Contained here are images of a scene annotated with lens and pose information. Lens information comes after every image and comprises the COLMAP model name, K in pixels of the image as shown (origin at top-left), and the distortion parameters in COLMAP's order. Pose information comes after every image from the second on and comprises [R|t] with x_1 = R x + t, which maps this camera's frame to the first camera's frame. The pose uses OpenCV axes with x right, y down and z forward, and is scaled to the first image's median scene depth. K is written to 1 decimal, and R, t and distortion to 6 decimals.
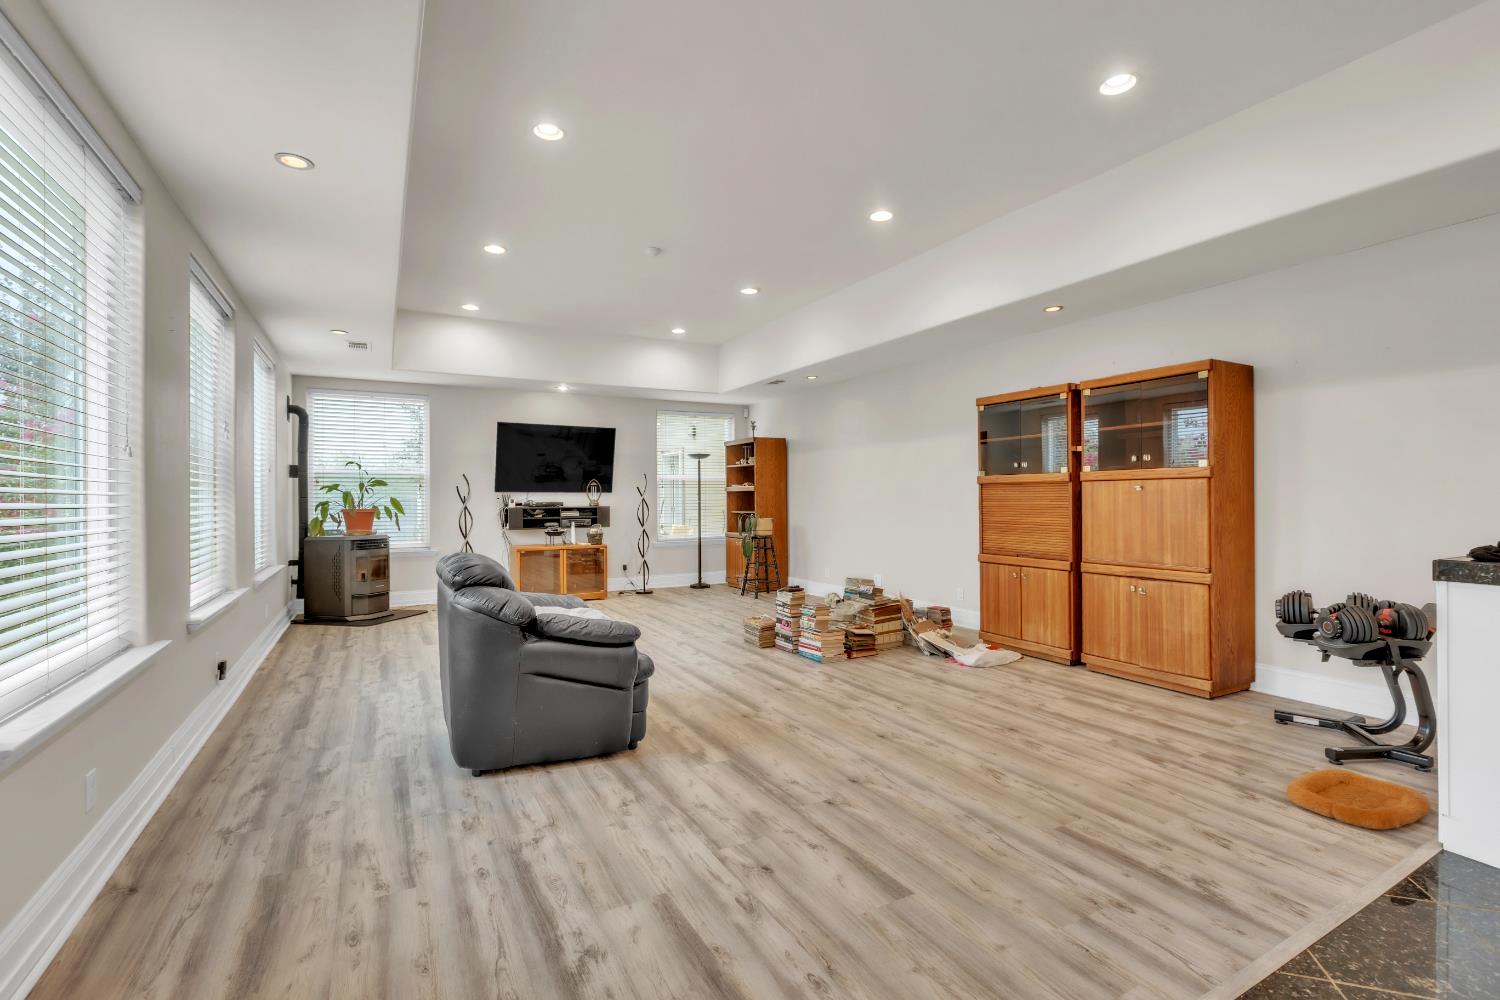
lens RADIAL K [[675.2, 0, 746.5], [0, 675.2, 500.2], [0, 0, 1]] dist [0.000808, -0.000170]
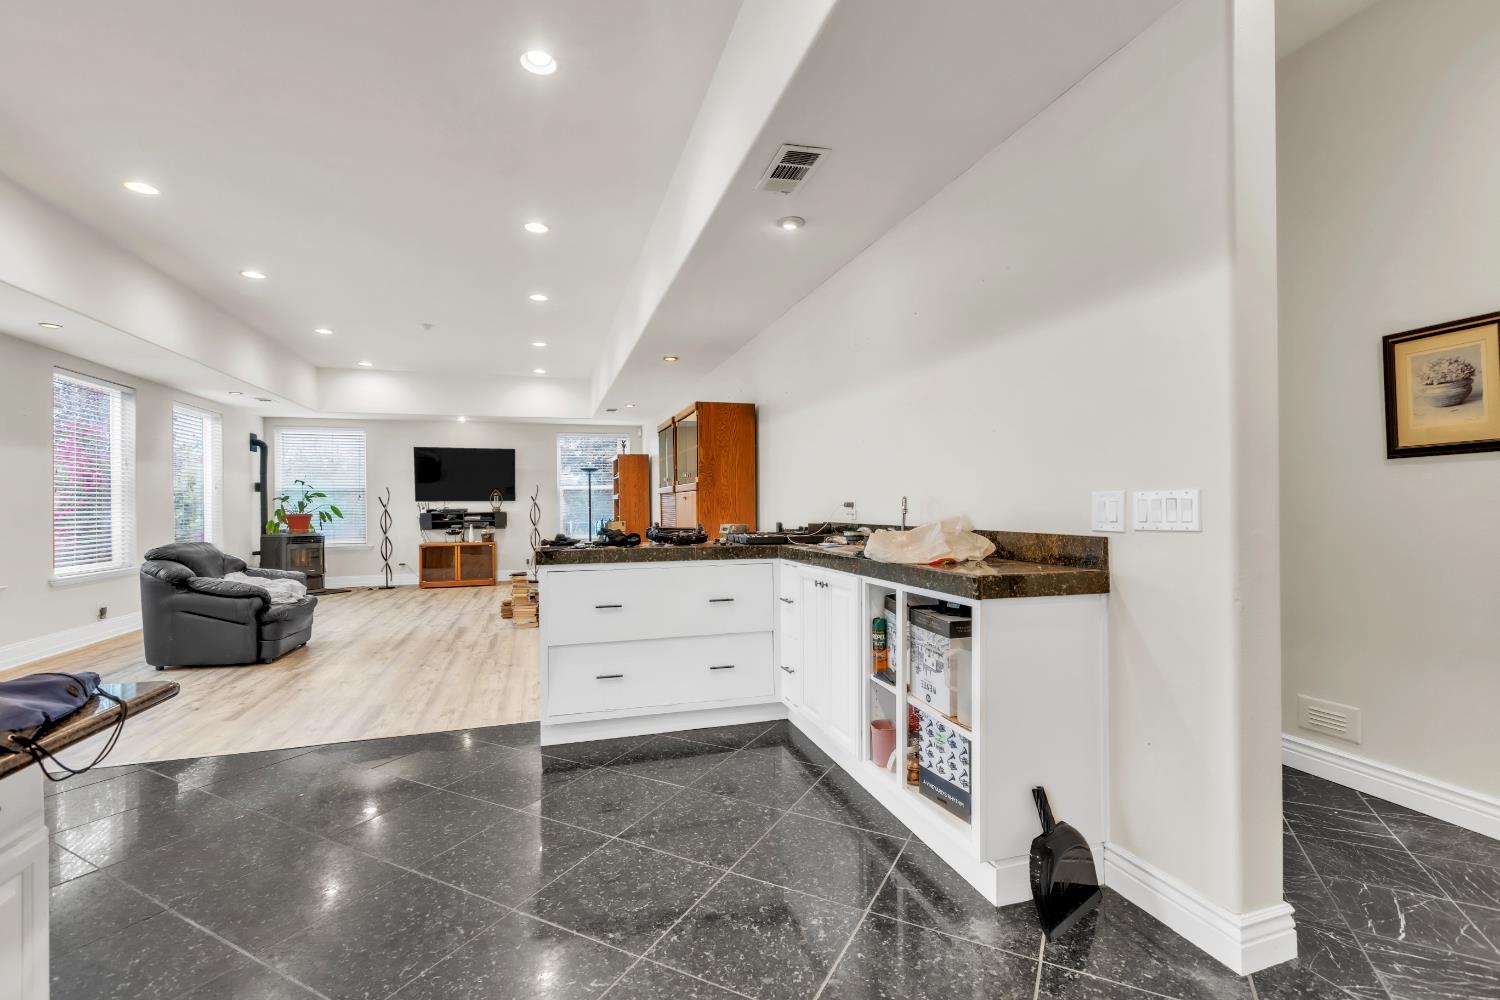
lens RADIAL K [[675.2, 0, 760.7], [0, 675.2, 501.0], [0, 0, 1]] dist [0.000808, -0.000170]
pose [[0.981804, -0.005337, -0.189821, 0.563886], [0.004206, 0.999971, -0.006364, -0.001330], [0.189849, 0.005450, 0.981798, -0.155494]]
